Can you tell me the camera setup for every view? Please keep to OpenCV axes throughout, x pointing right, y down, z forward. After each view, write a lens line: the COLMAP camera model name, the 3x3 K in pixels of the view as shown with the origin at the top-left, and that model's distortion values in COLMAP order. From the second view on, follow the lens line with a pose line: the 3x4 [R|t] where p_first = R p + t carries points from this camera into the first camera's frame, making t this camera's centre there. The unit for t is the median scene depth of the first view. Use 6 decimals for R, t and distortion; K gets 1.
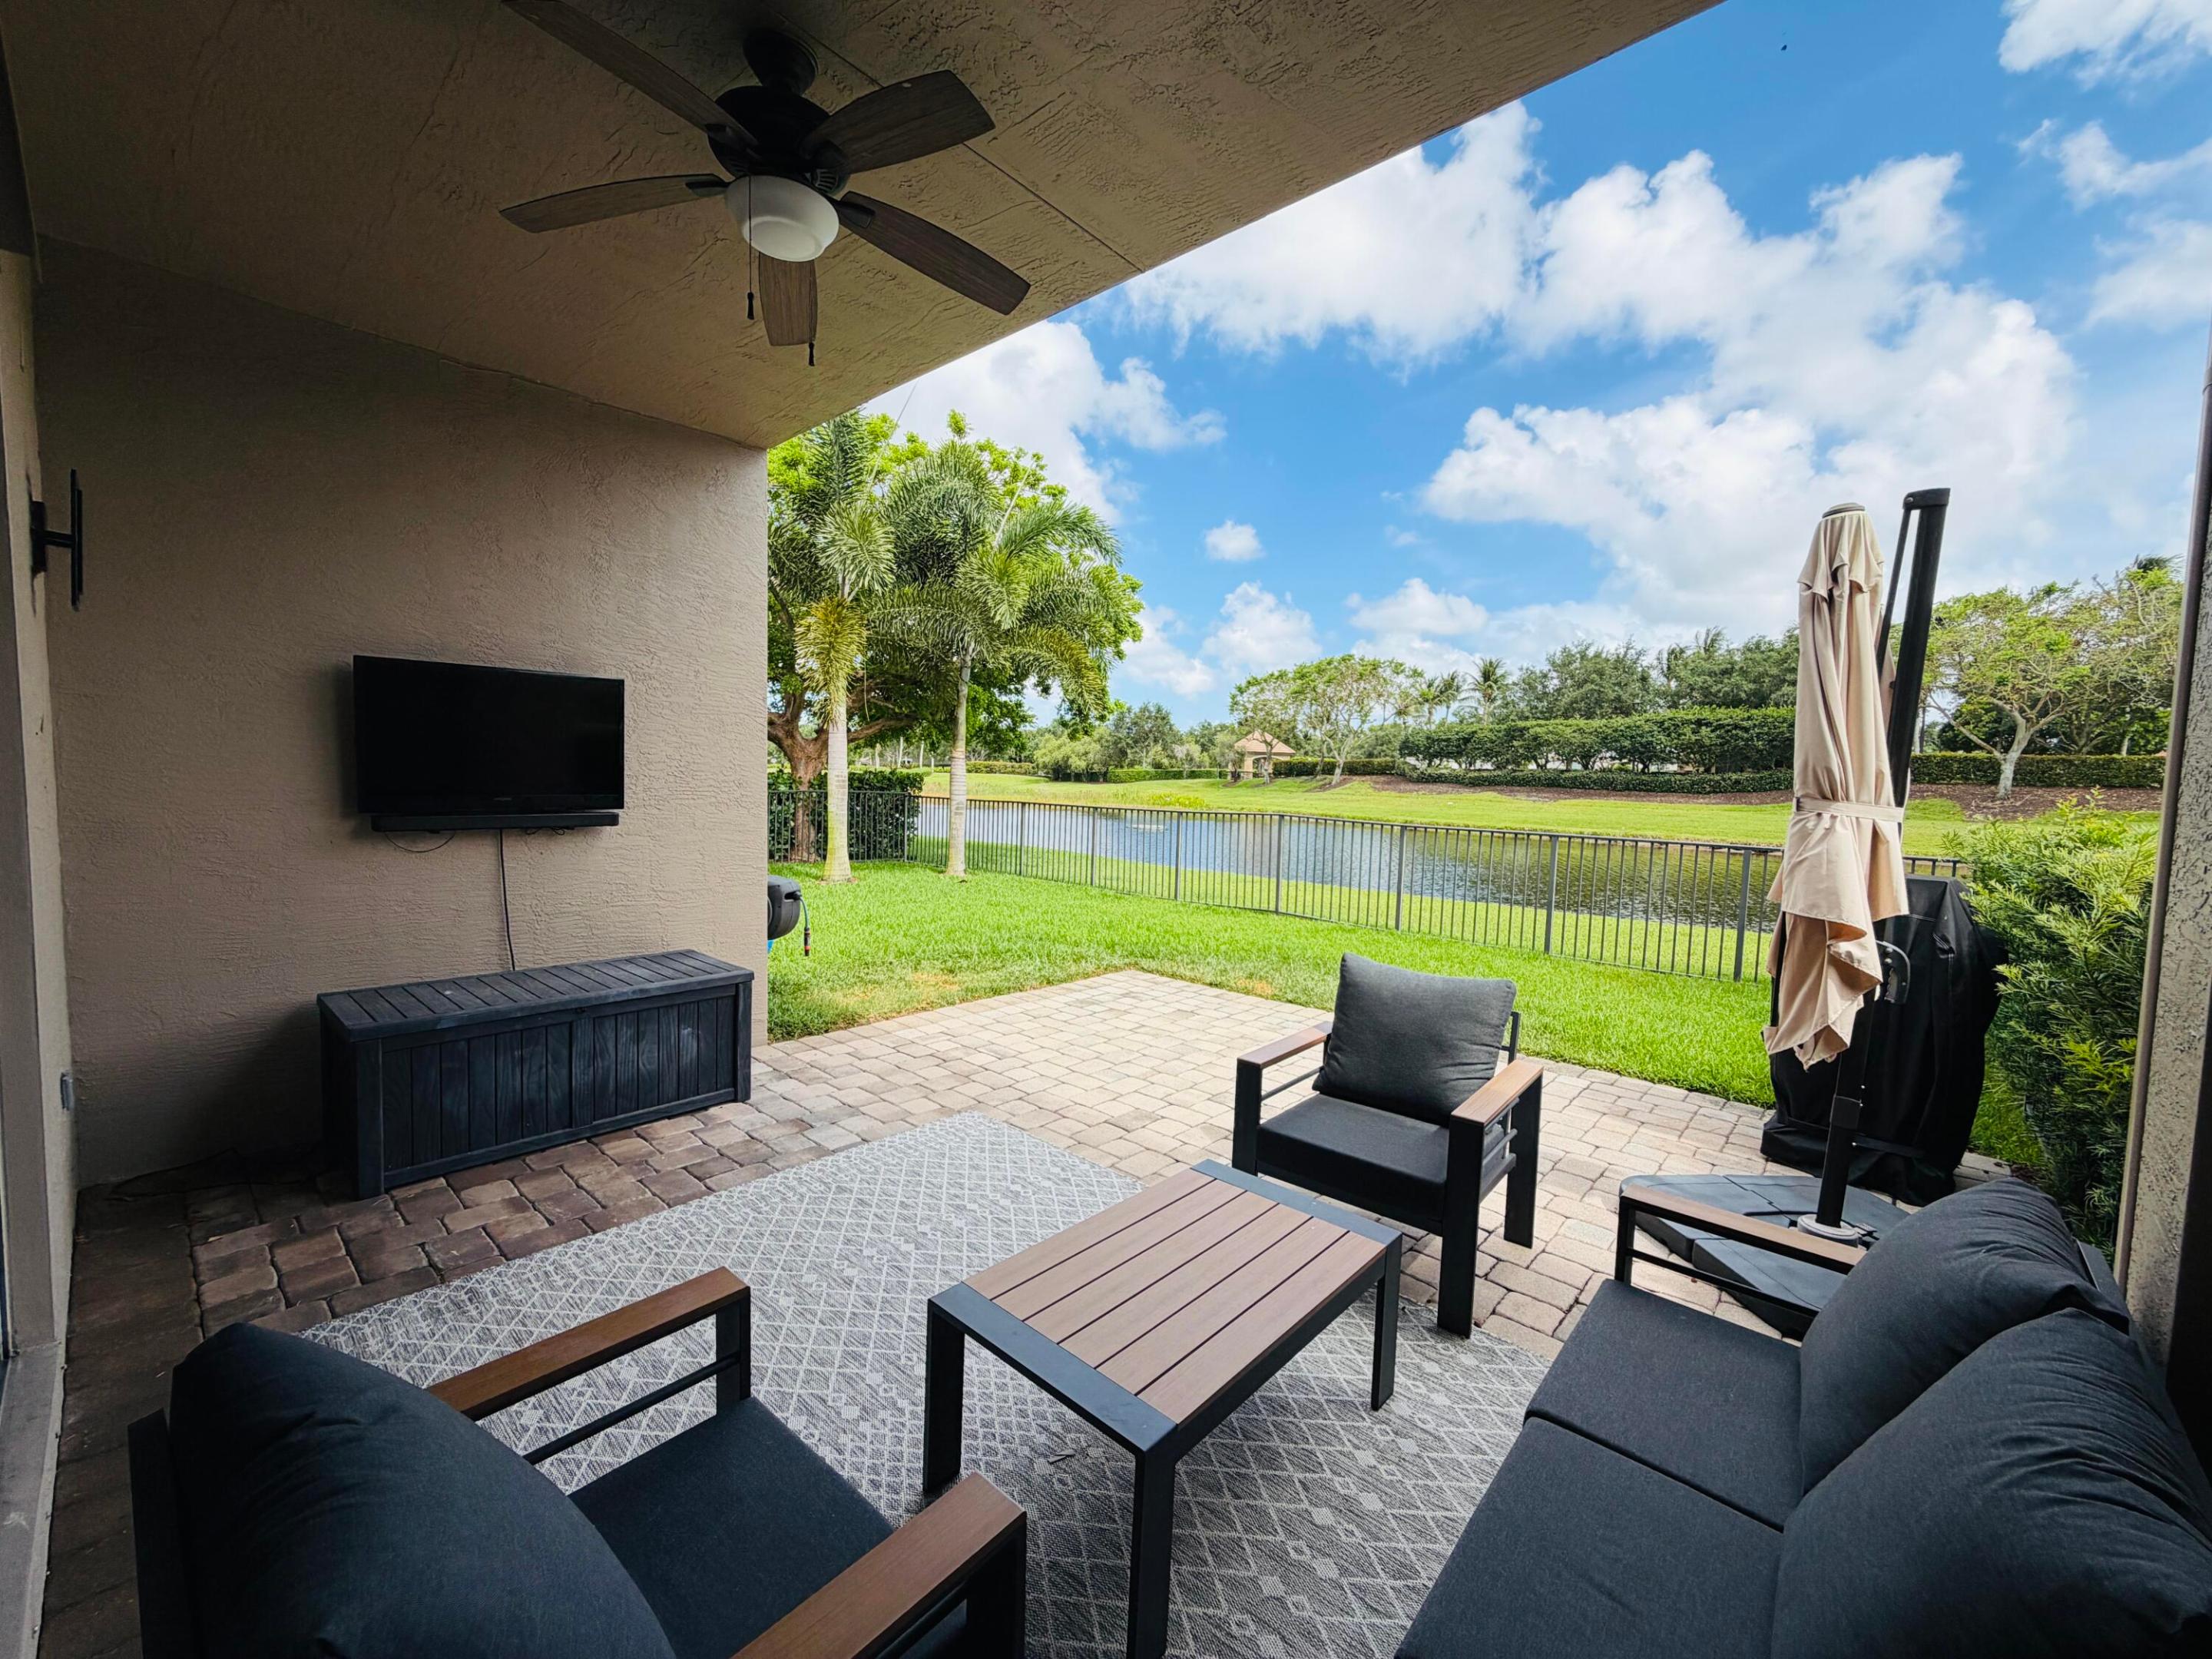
lens RADIAL K [[882.9, 0, 1108.6], [0, 882.9, 824.4], [0, 0, 1]] dist [-0.002268, 0.001127]
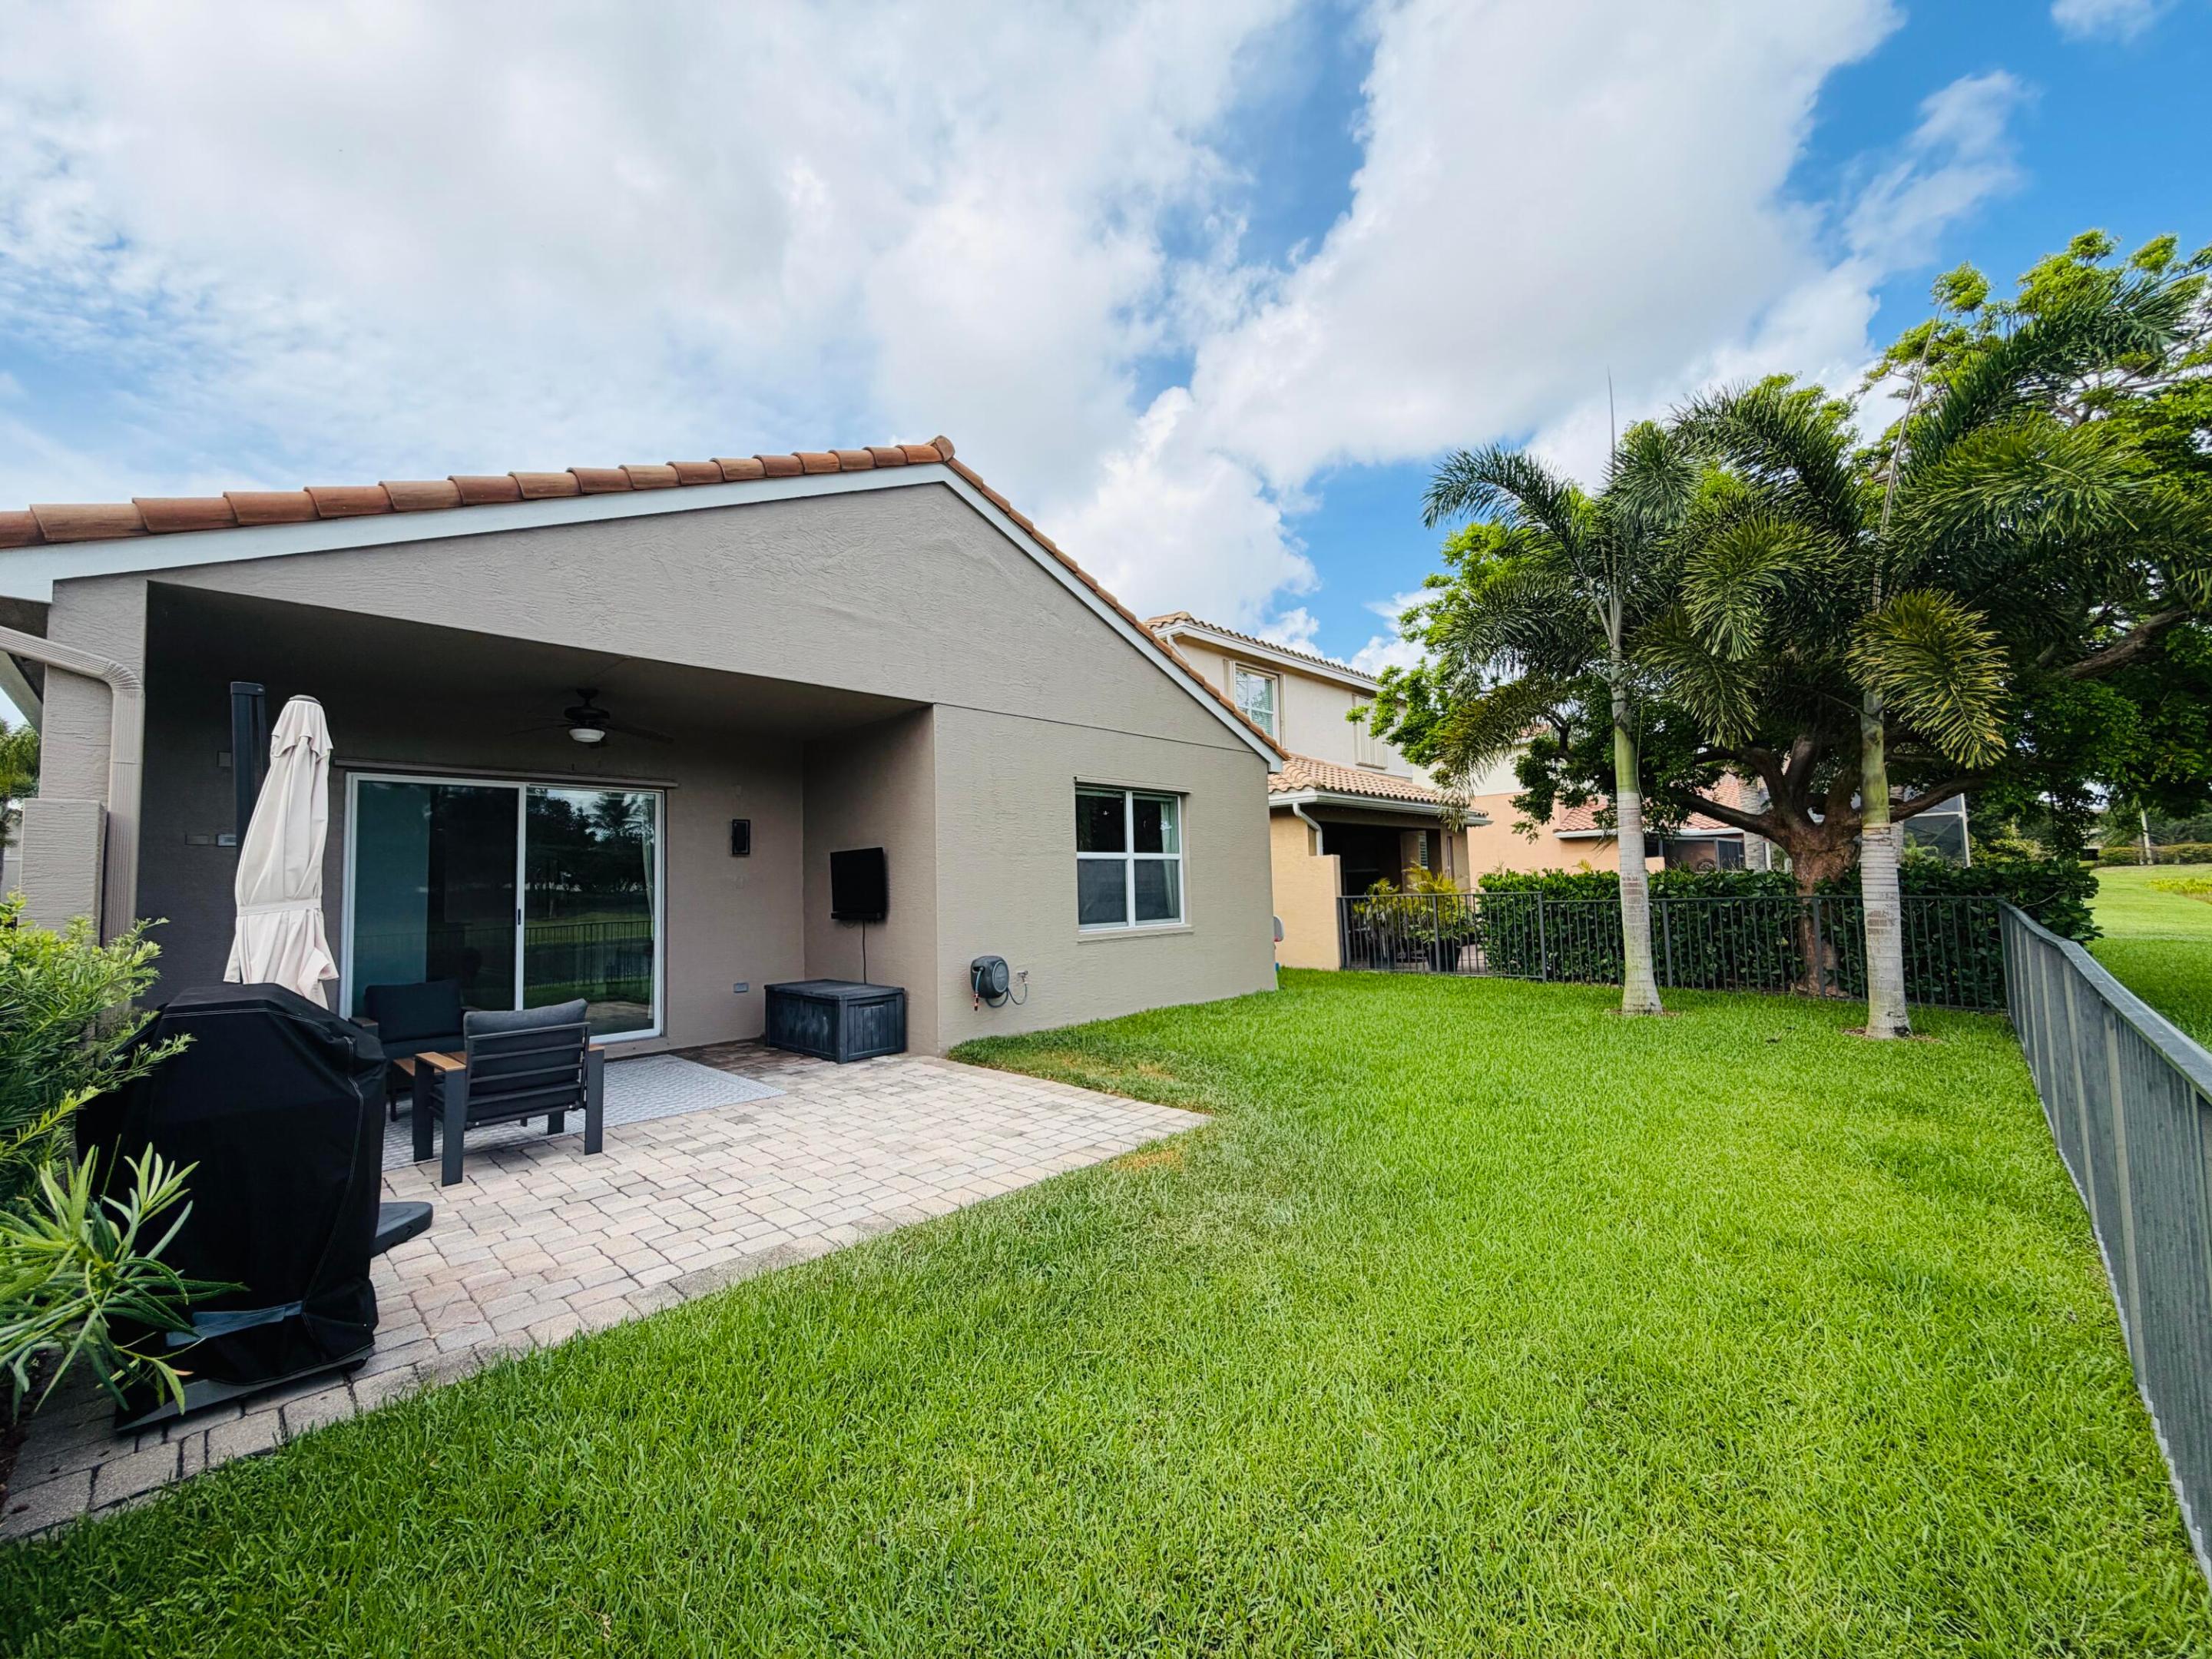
lens RADIAL K [[882.9, 0, 1101.3], [0, 882.9, 830.2], [0, 0, 1]] dist [-0.002268, 0.001127]
pose [[-0.035804, -0.090885, -0.995218, 0.459864], [-0.030446, 0.995493, -0.089815, -0.011329], [0.998895, 0.027085, -0.038410, 0.493279]]
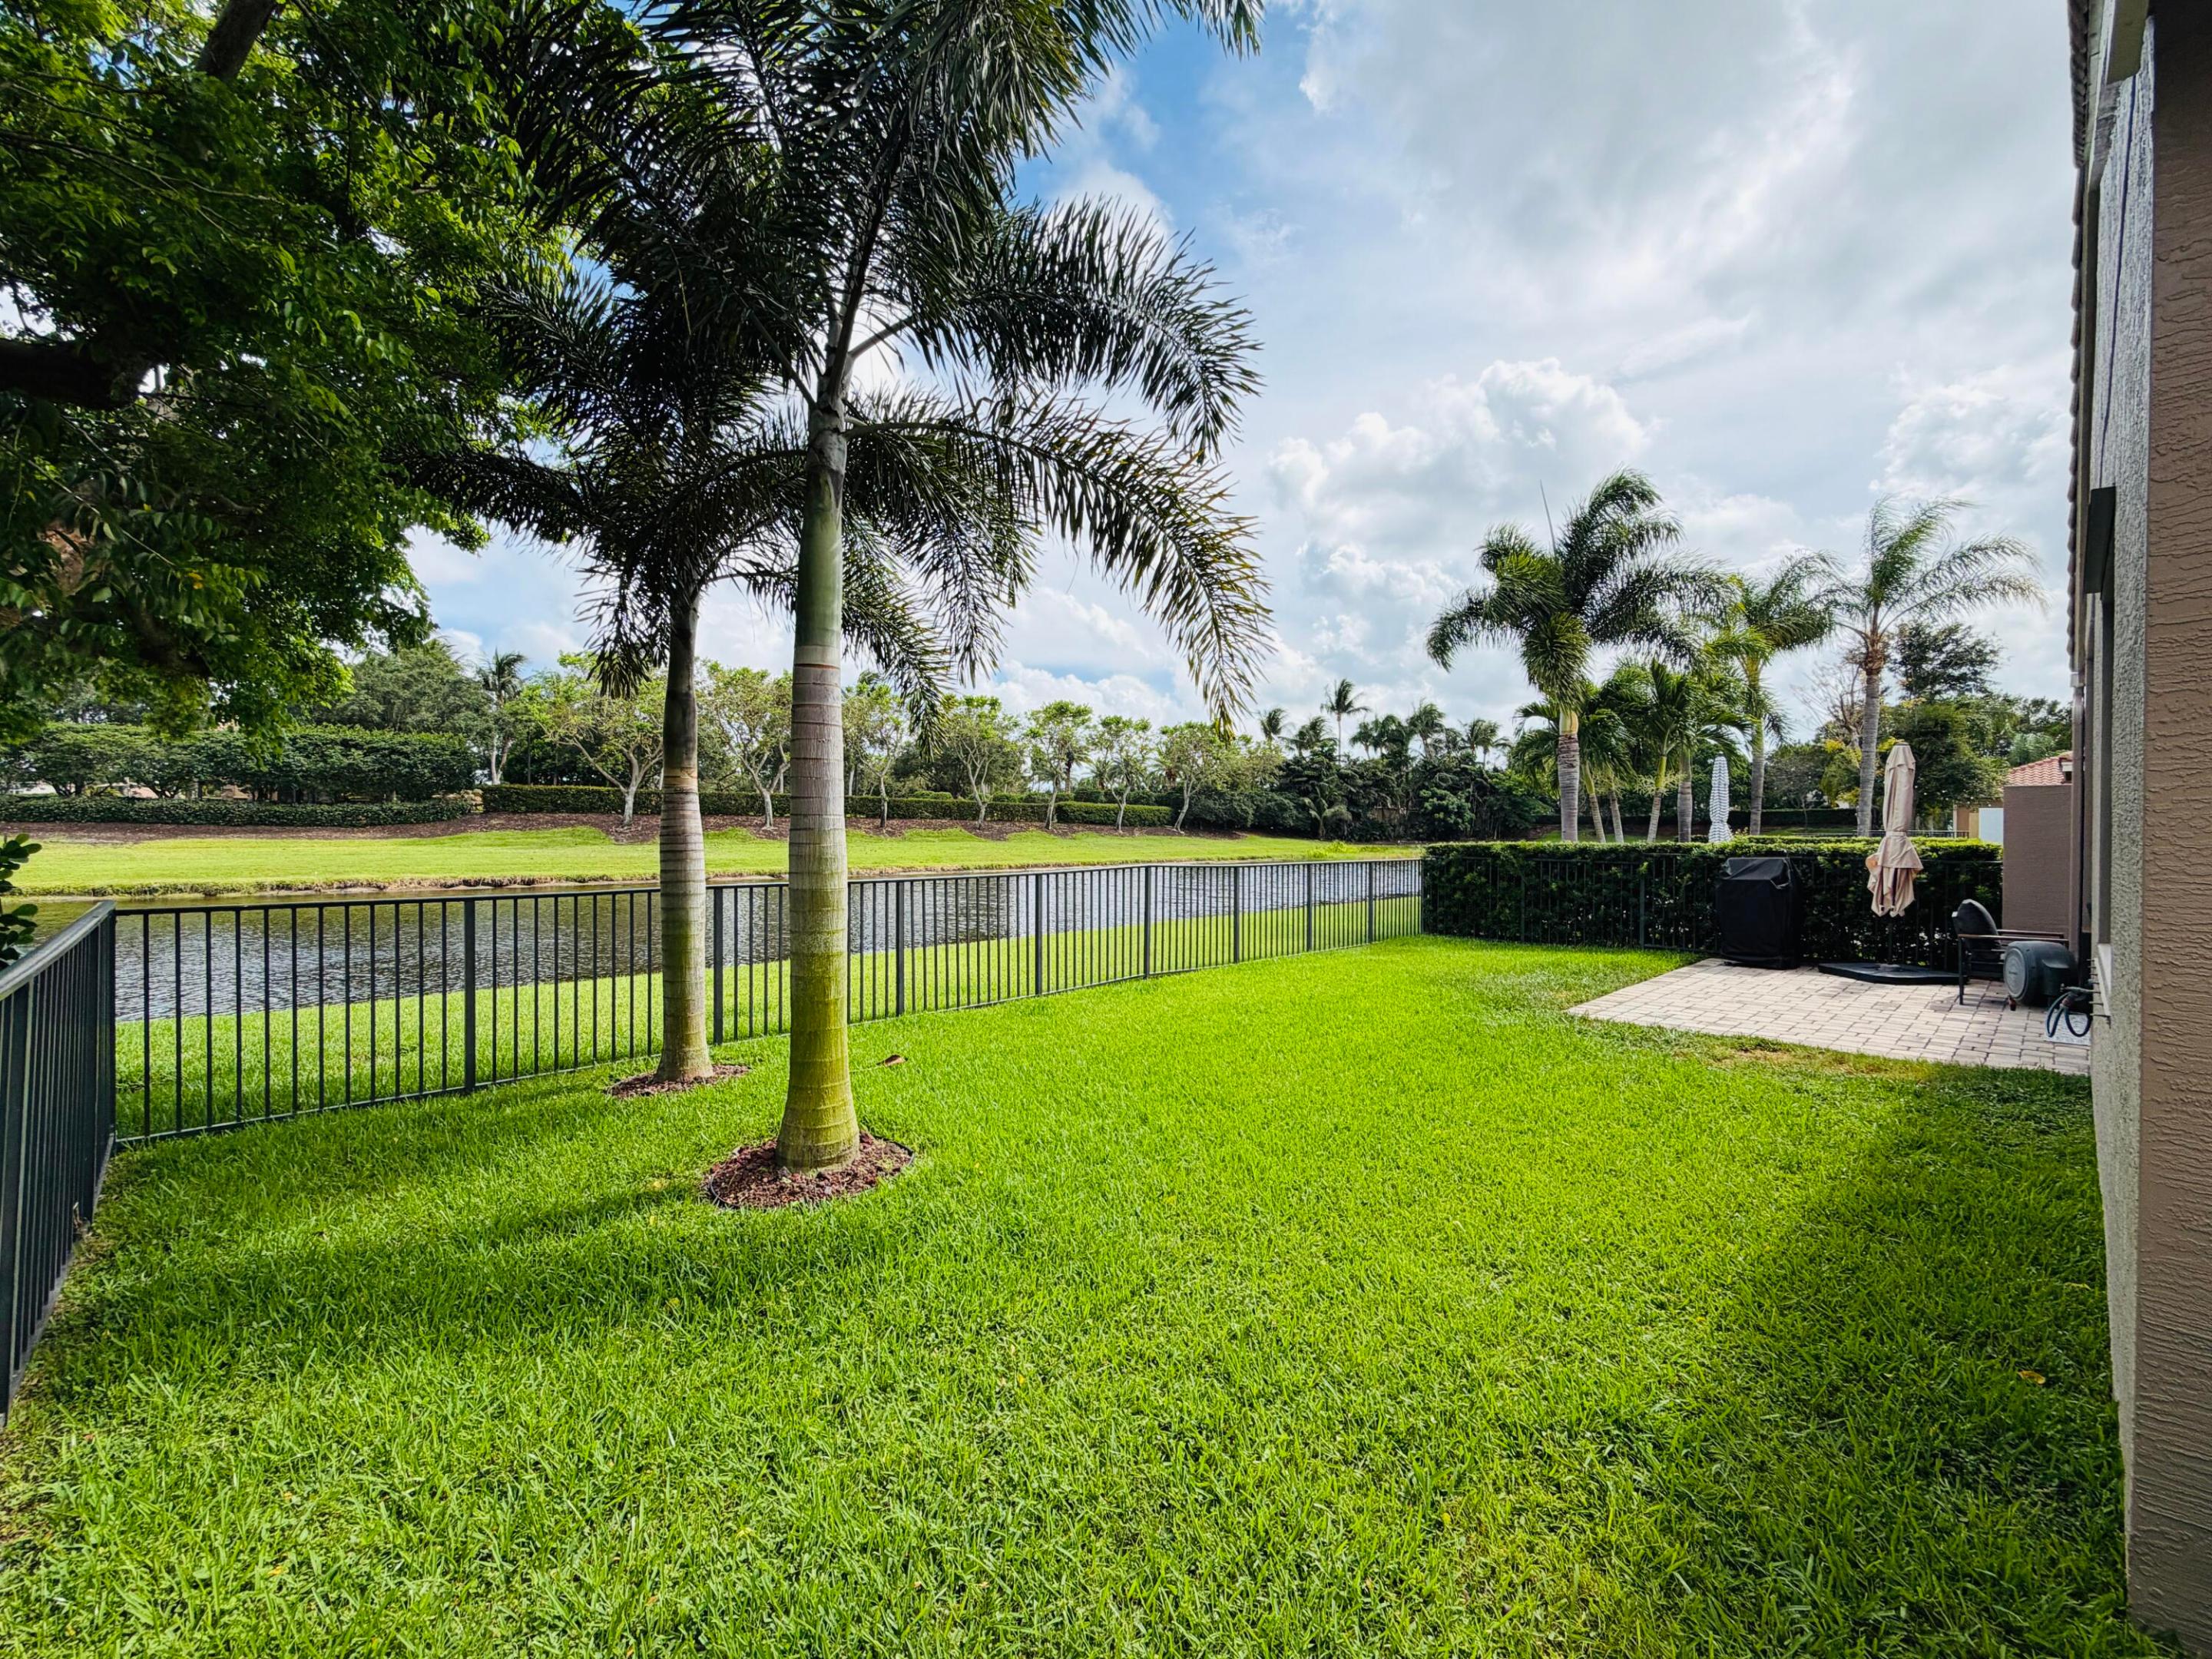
lens RADIAL K [[882.9, 0, 1114.7], [0, 882.9, 835.9], [0, 0, 1]] dist [-0.002268, 0.001127]
pose [[0.079541, -0.035231, 0.996209, -0.486837], [0.053664, 0.998077, 0.031012, -0.048828], [-0.995386, 0.050993, 0.081278, 0.742190]]
